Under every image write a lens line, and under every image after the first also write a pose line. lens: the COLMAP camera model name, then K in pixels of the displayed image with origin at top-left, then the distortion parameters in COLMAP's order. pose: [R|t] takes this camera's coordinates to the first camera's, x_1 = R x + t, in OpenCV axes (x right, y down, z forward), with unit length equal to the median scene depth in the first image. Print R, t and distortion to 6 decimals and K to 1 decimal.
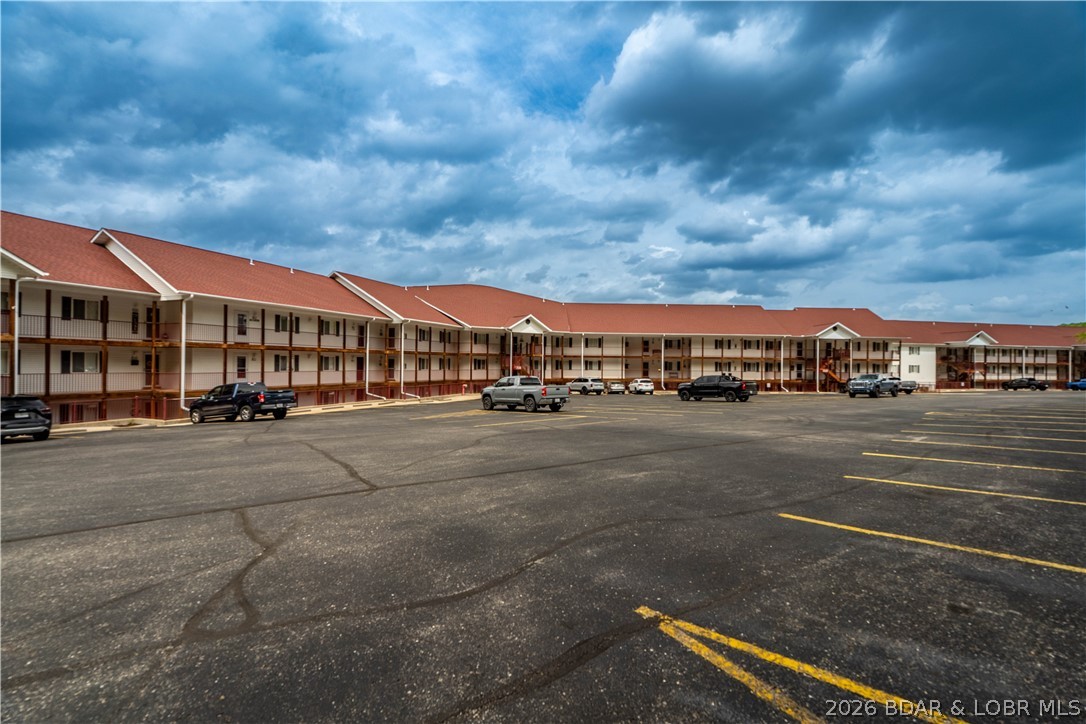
lens RADIAL K [[488.0, 0, 543.0], [0, 488.0, 362.0], [0, 0, 1]] dist [-0.014396, 0.000077]
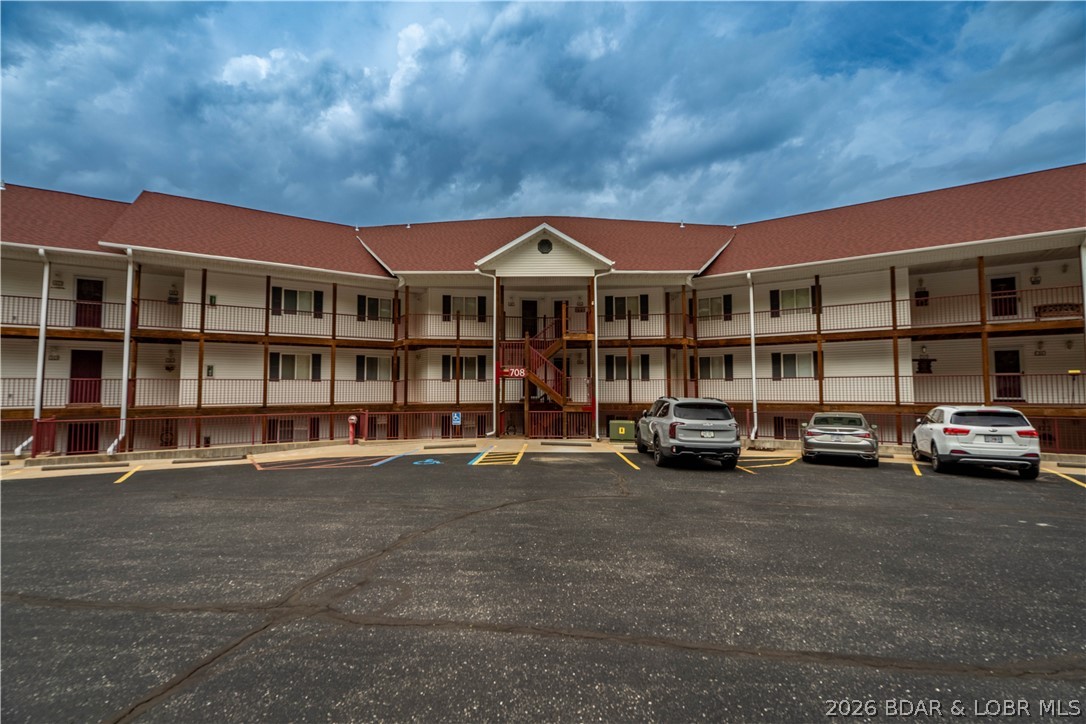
lens RADIAL K [[477.4, 0, 545.6], [0, 477.4, 360.0], [0, 0, 1]] dist [-0.002293, -0.000230]
pose [[0.817853, -0.034658, -0.574383, 0.153093], [0.008831, 0.998823, -0.047694, 0.018505], [0.575360, 0.033934, 0.817196, 0.622622]]
